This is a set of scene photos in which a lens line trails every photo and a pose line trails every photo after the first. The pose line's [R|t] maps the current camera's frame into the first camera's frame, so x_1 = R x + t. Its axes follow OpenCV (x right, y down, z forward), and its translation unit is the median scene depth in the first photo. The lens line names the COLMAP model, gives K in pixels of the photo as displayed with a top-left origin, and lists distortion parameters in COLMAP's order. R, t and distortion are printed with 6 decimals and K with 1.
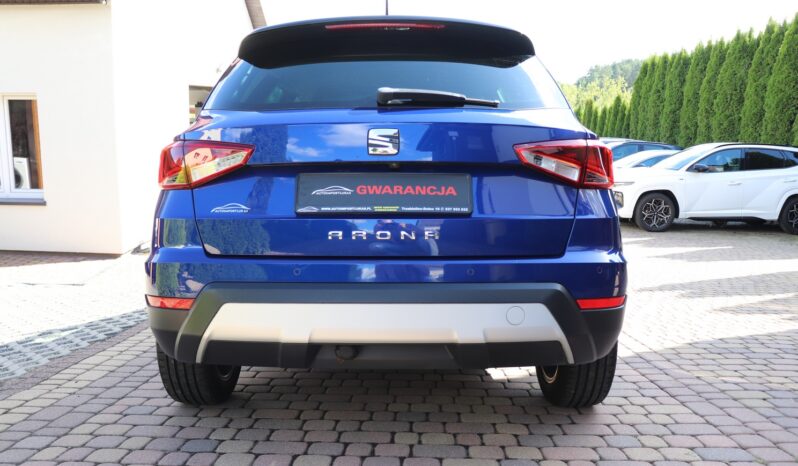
lens RADIAL K [[658.4, 0, 396.1], [0, 658.4, 229.9], [0, 0, 1]] dist [-0.186833, 0.178124]
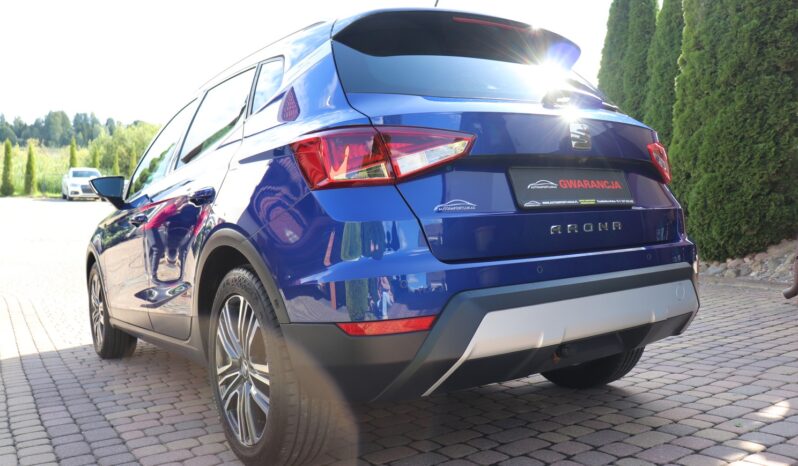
lens RADIAL K [[658.4, 0, 396.1], [0, 658.4, 229.9], [0, 0, 1]] dist [-0.186833, 0.178124]
pose [[0.798541, -0.042136, 0.600464, -0.861099], [0.056408, 0.998395, -0.004956, -0.000166], [-0.599292, 0.037829, 0.799636, 0.365276]]
